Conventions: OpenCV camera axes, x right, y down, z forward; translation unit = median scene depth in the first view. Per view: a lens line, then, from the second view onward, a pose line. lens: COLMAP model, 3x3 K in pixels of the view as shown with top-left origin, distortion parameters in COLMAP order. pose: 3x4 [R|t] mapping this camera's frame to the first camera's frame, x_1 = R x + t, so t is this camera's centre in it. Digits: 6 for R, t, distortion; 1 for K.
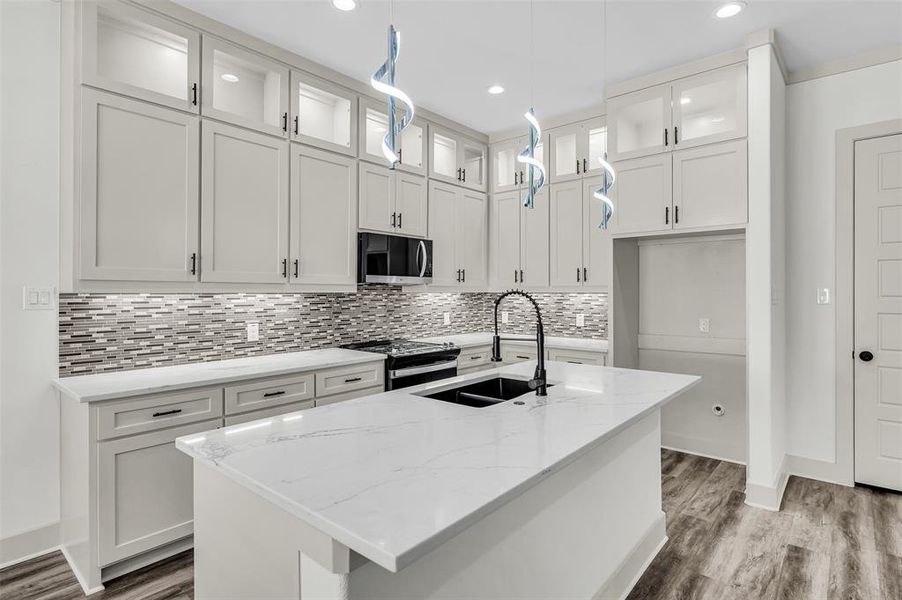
lens RADIAL K [[469.0, 0, 450.3], [0, 469.0, 296.2], [0, 0, 1]] dist [-0.000052, 0.001122]
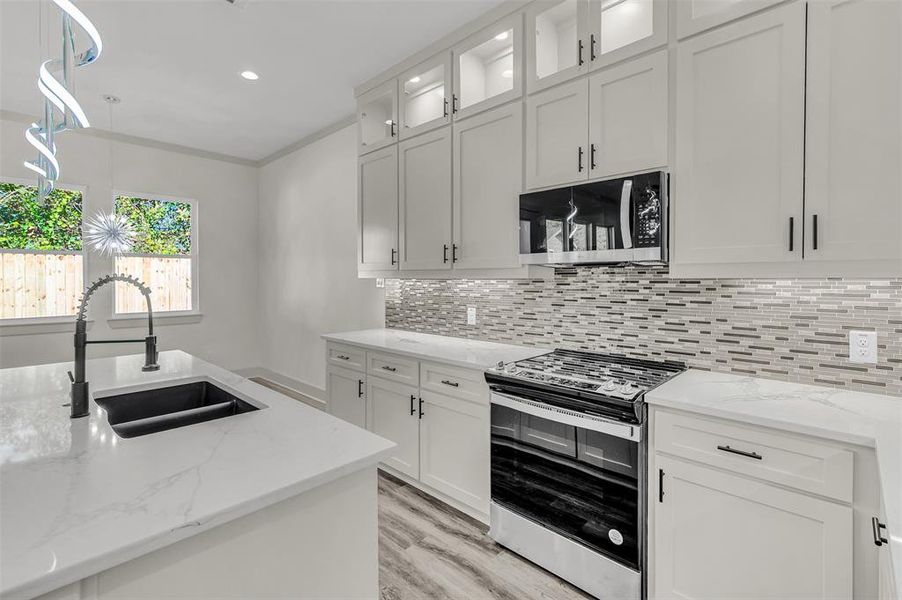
lens RADIAL K [[427.0, 0, 444.5], [0, 427.0, 289.3], [0, 0, 1]] dist [0.003032, 0.000682]
pose [[-0.073872, 0.022712, -0.997009, 0.519966], [-0.010459, 0.999668, 0.023547, -0.004940], [0.997213, 0.012167, -0.073610, 0.981052]]
